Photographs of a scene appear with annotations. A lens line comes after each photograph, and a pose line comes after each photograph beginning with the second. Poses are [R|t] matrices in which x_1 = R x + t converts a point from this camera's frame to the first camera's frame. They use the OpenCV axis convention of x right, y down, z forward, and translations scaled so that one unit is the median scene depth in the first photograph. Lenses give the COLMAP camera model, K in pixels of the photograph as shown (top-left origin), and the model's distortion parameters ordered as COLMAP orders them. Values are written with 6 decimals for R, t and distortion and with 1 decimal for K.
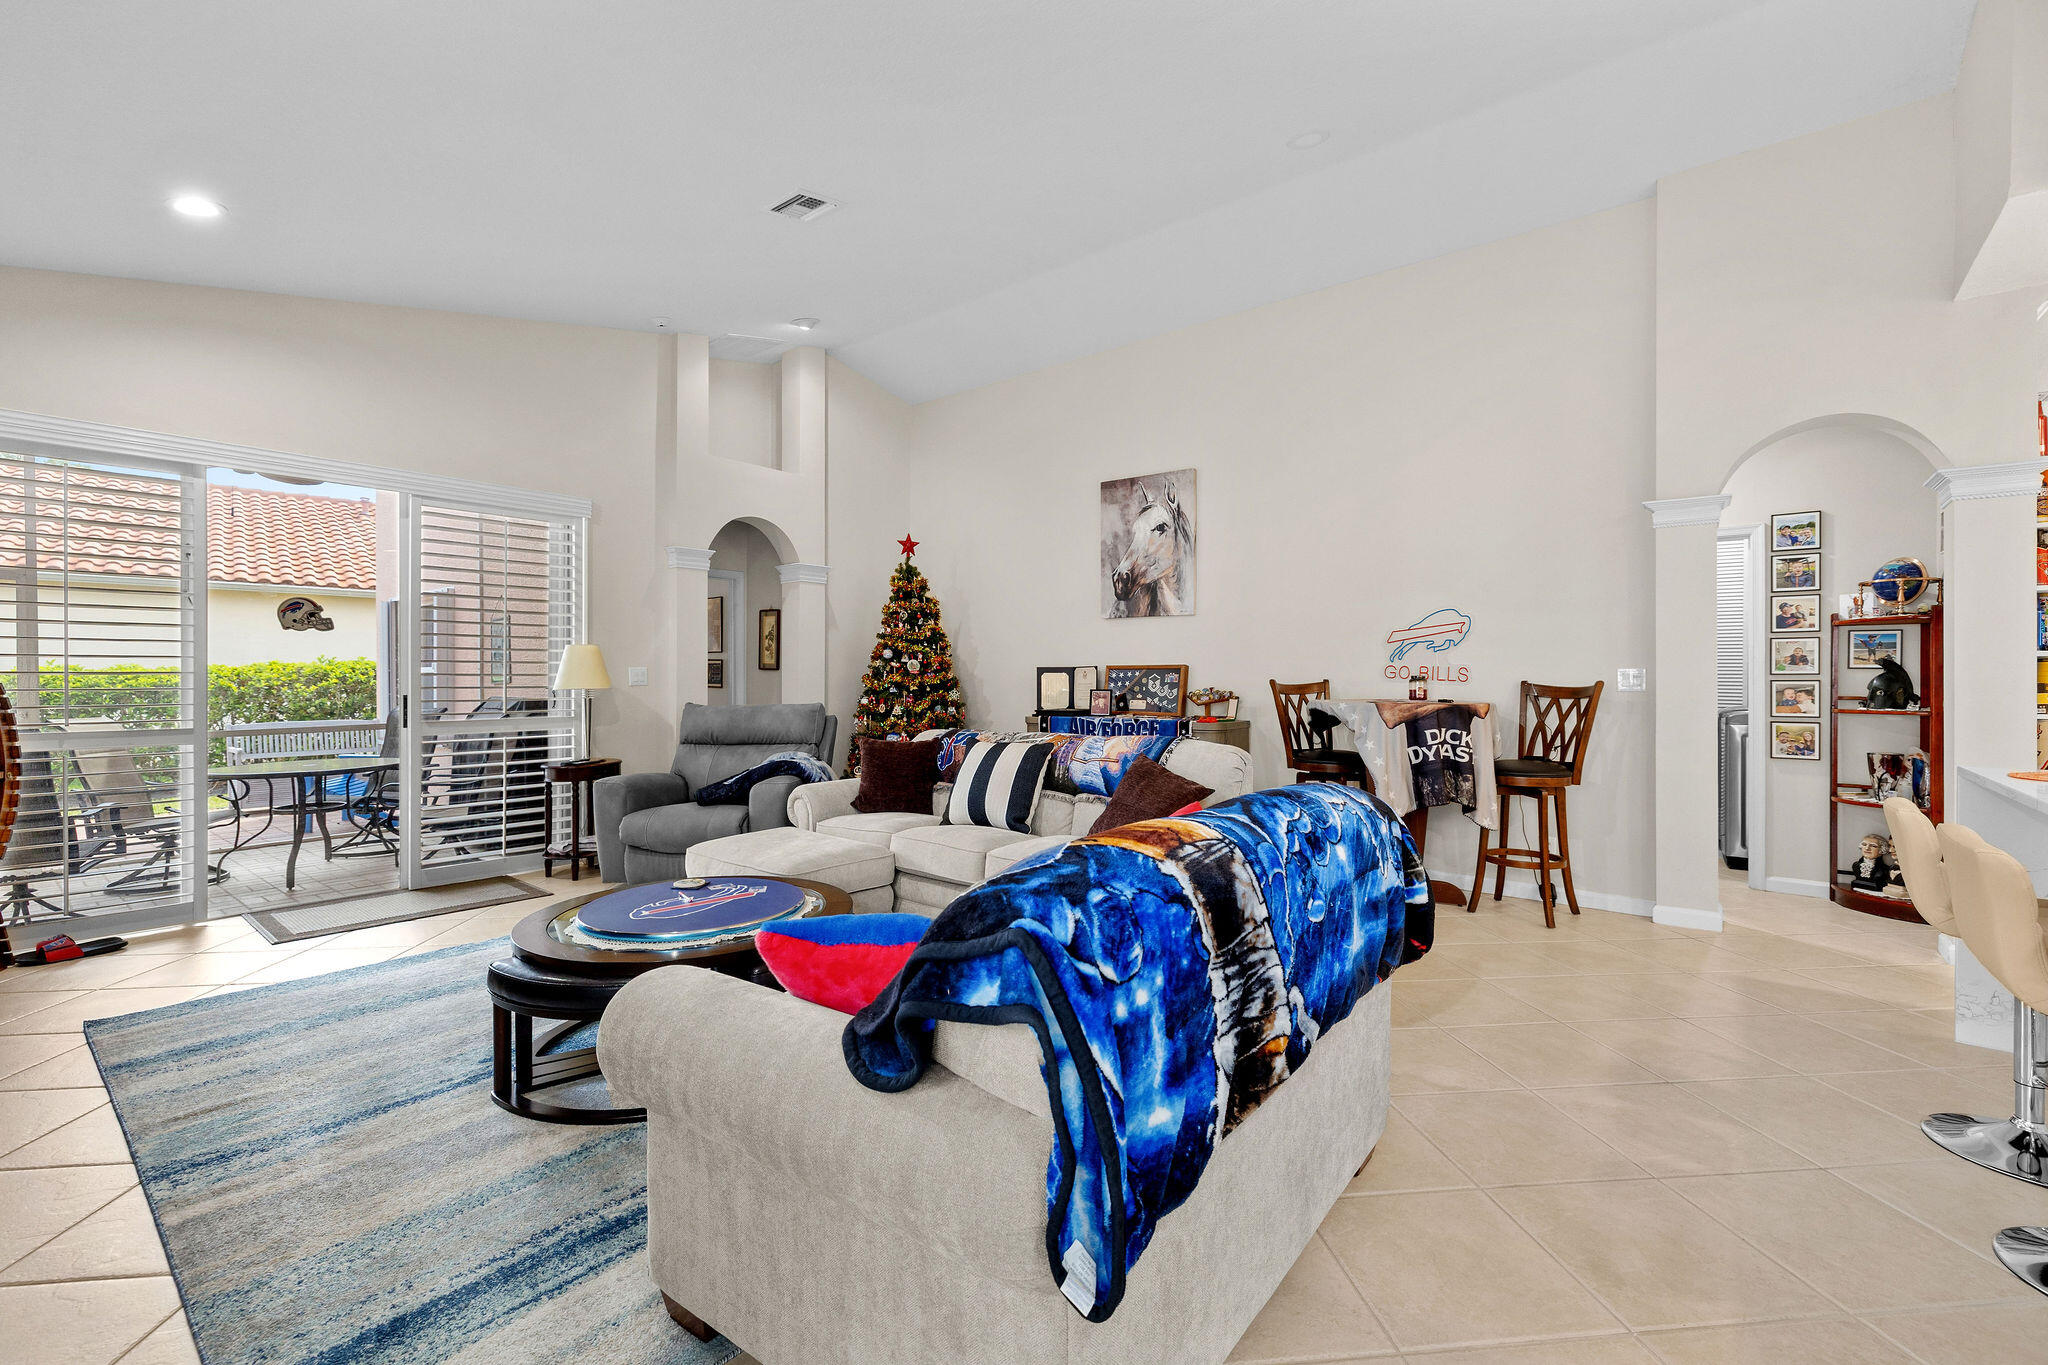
lens RADIAL K [[864.1, 0, 1033.2], [0, 864.1, 679.2], [0, 0, 1]] dist [0.000747, 0.000283]
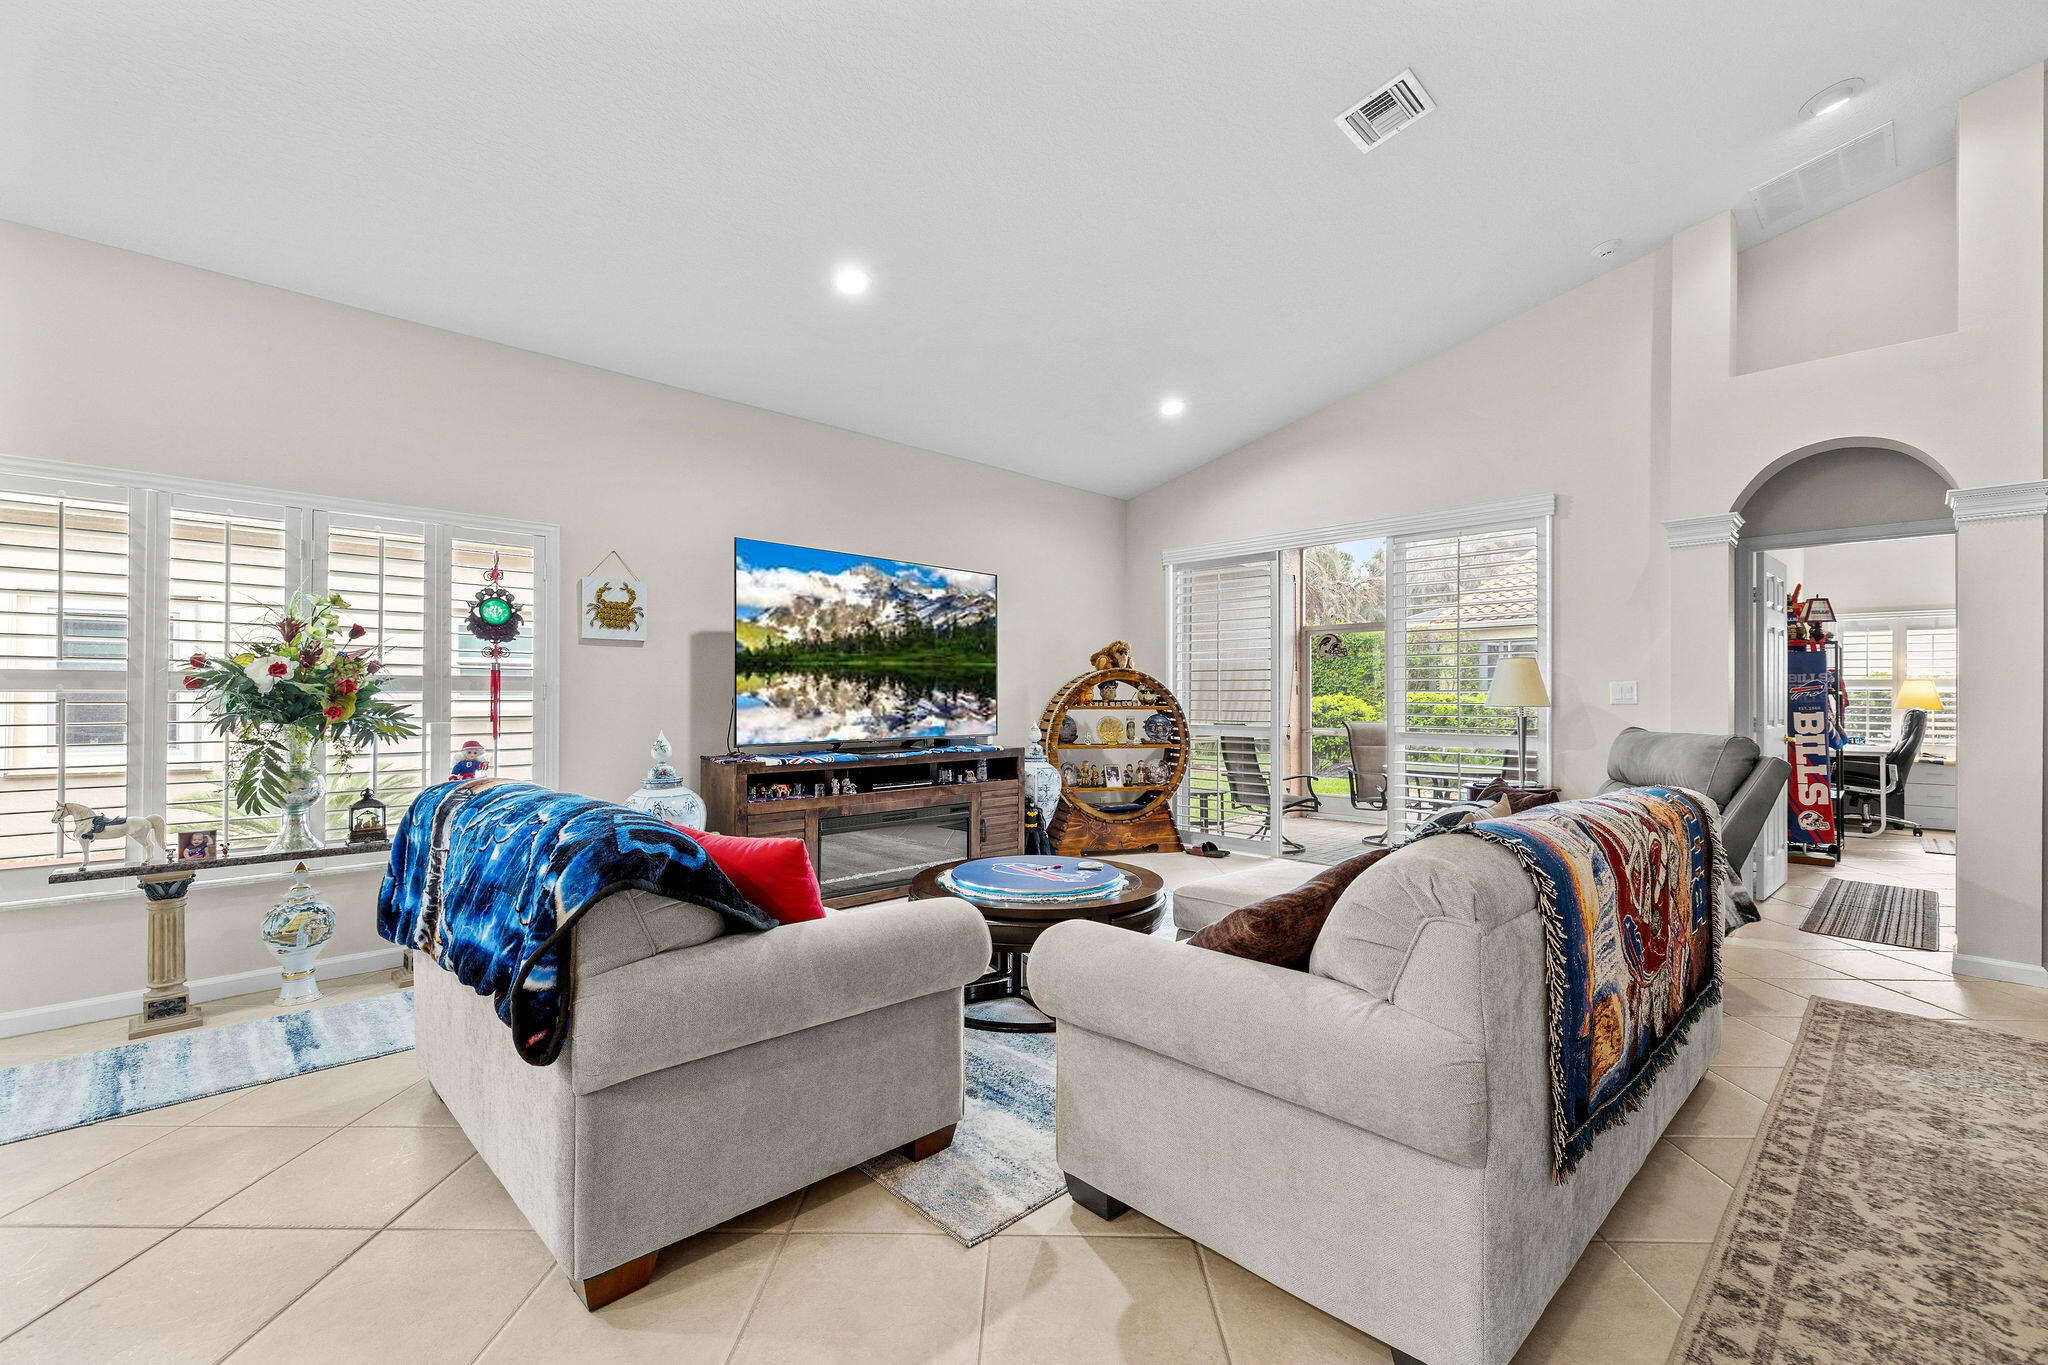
lens RADIAL K [[864.1, 0, 1024.6], [0, 864.1, 690.4], [0, 0, 1]] dist [0.000747, 0.000283]
pose [[-0.120131, -0.005206, -0.992744, 0.486830], [-0.005108, 0.999976, -0.004626, 0.001485], [0.992745, 0.004515, -0.120155, 0.644227]]
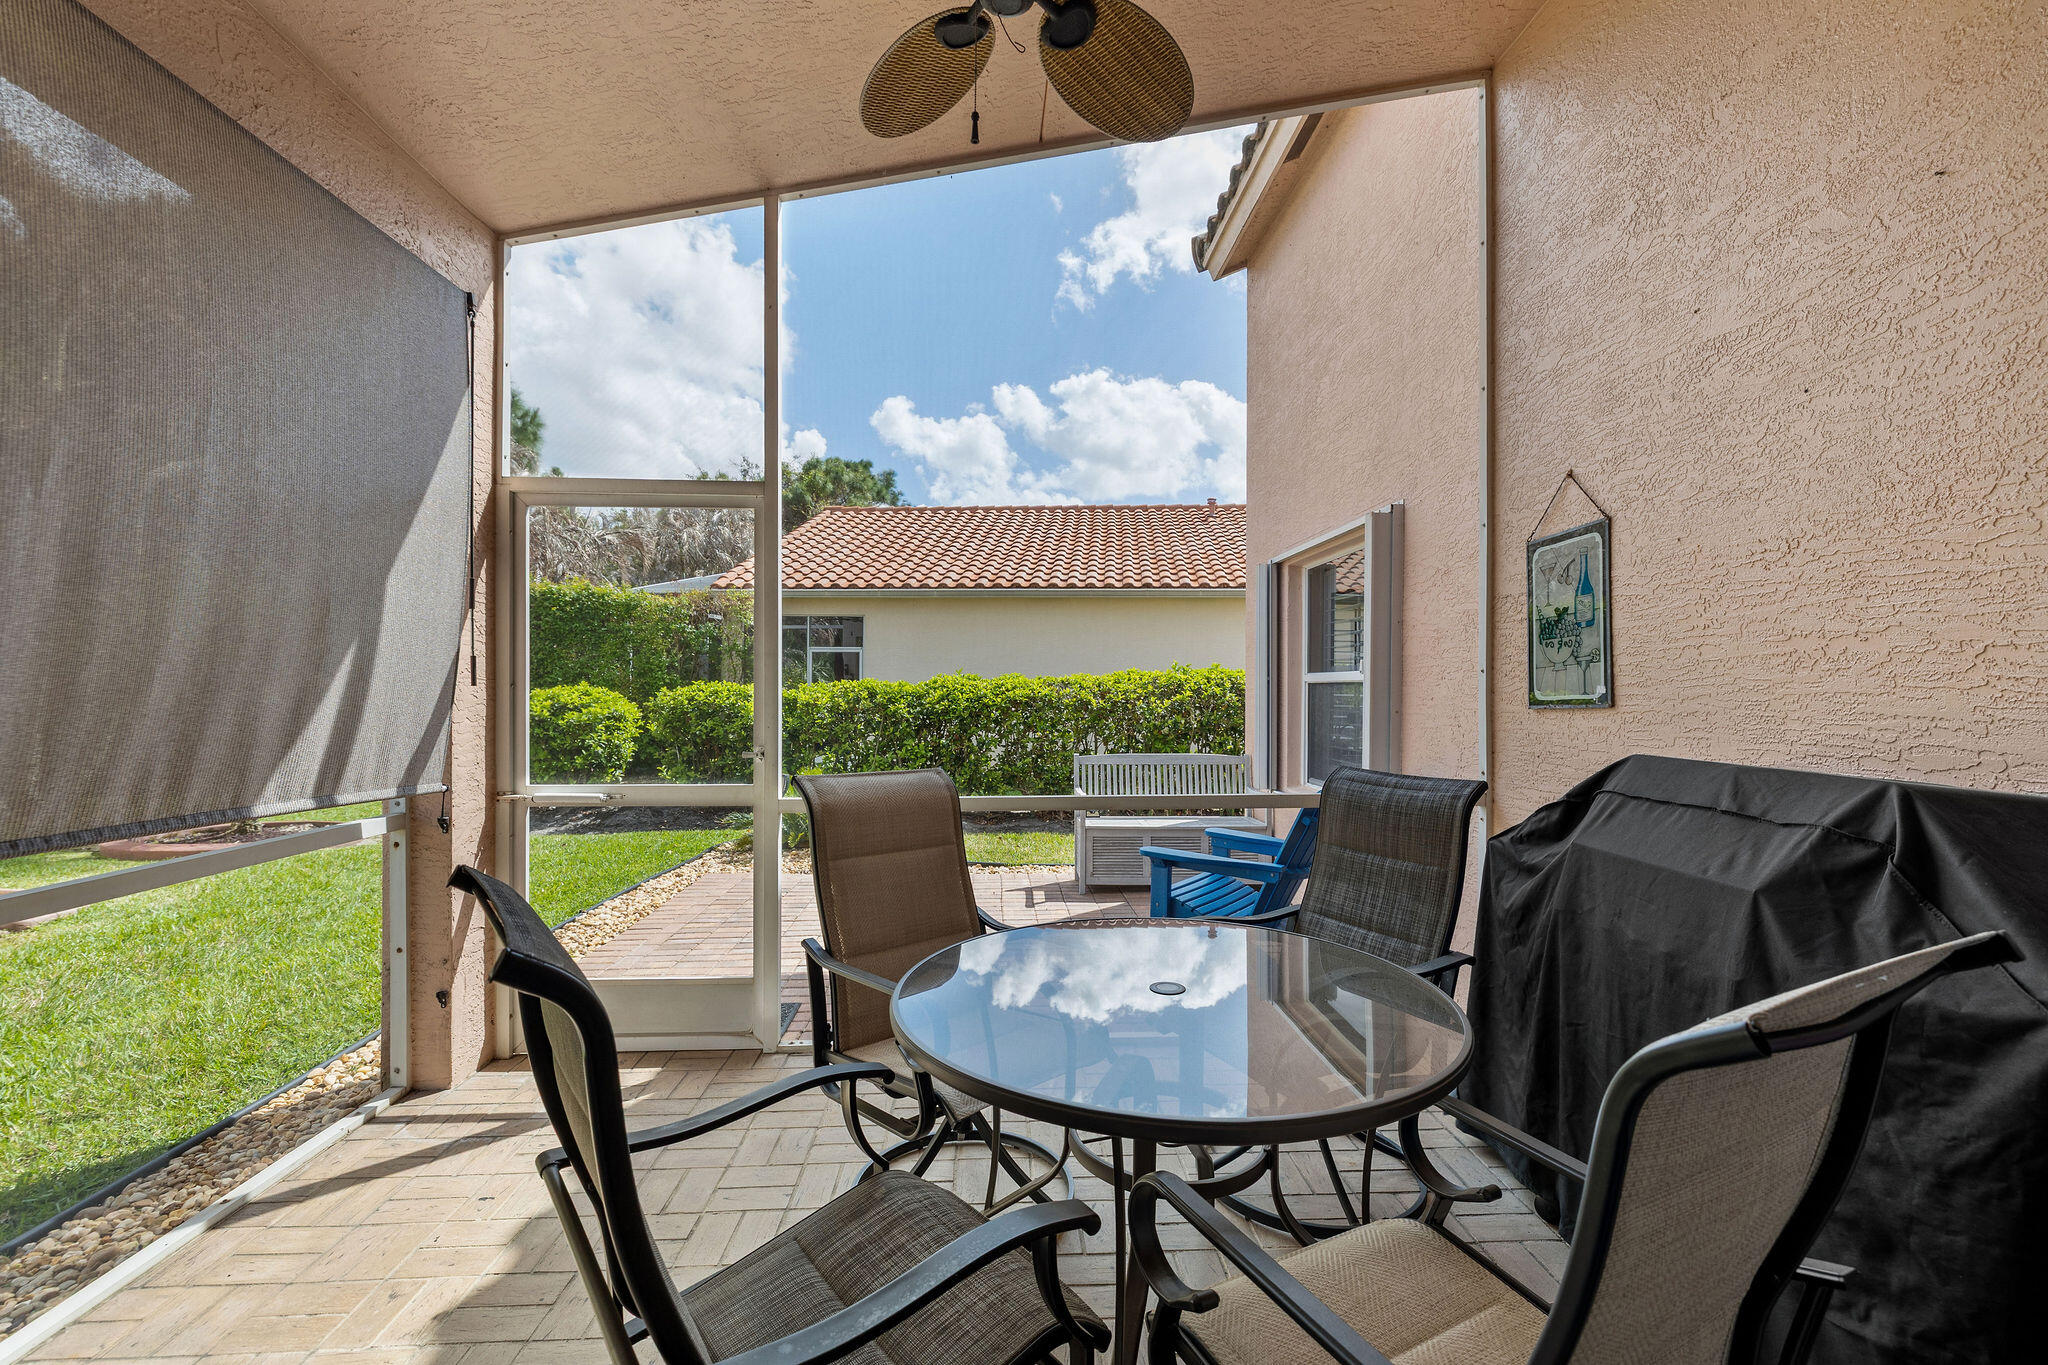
lens RADIAL K [[864.1, 0, 1027.4], [0, 864.1, 683.3], [0, 0, 1]] dist [0.000747, 0.000283]
pose [[0.654075, -0.001040, -0.756429, -0.712670], [-0.004200, 0.999979, -0.005006, -0.007169], [0.756418, 0.006451, 0.654057, 0.863950]]
